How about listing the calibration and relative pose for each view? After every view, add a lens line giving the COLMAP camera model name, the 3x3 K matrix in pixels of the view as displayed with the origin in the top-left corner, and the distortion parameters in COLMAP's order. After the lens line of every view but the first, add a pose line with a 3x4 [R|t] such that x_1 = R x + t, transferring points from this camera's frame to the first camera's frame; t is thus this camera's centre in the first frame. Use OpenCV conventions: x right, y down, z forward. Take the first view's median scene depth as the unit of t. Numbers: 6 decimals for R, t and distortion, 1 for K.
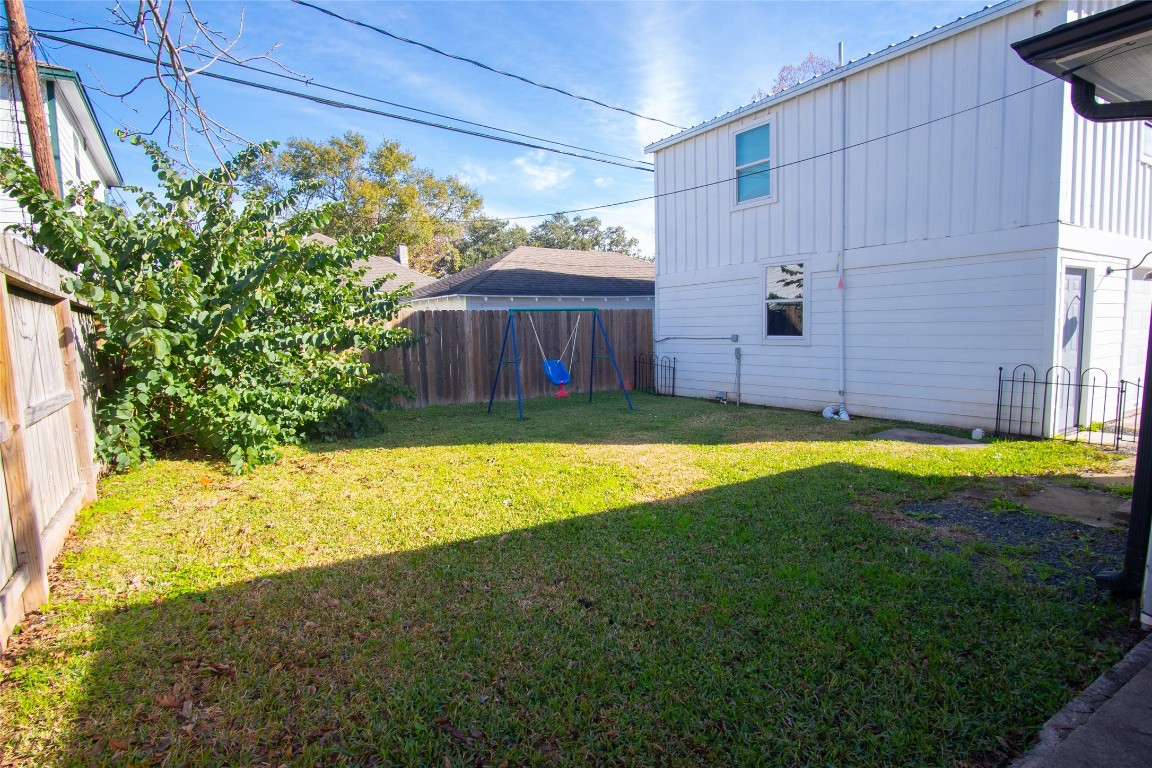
lens RADIAL K [[626.1, 0, 580.3], [0, 626.1, 383.8], [0, 0, 1]] dist [-0.025000, 0.007346]
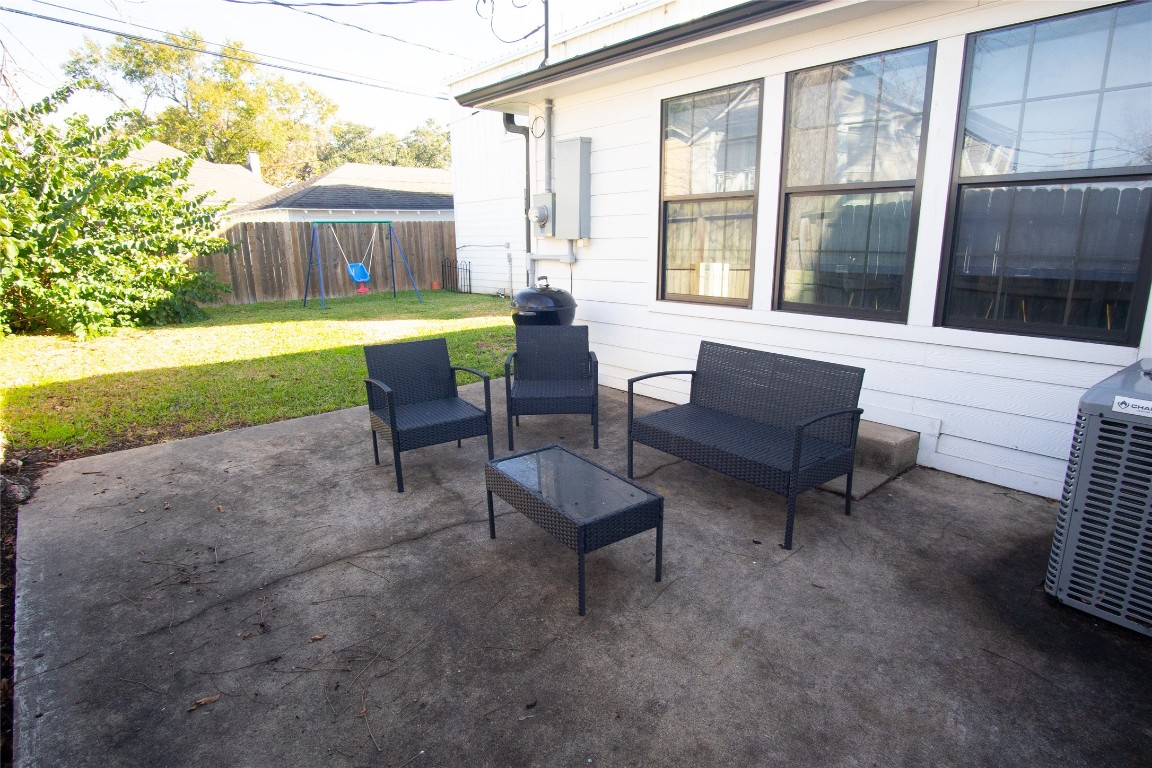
lens RADIAL K [[626.1, 0, 580.3], [0, 626.1, 383.8], [0, 0, 1]] dist [-0.025000, 0.007346]
pose [[0.986592, -0.033280, 0.159776, 0.256273], [0.010787, 0.990144, 0.139634, 0.042031], [-0.162849, -0.136038, 0.977228, -0.432576]]
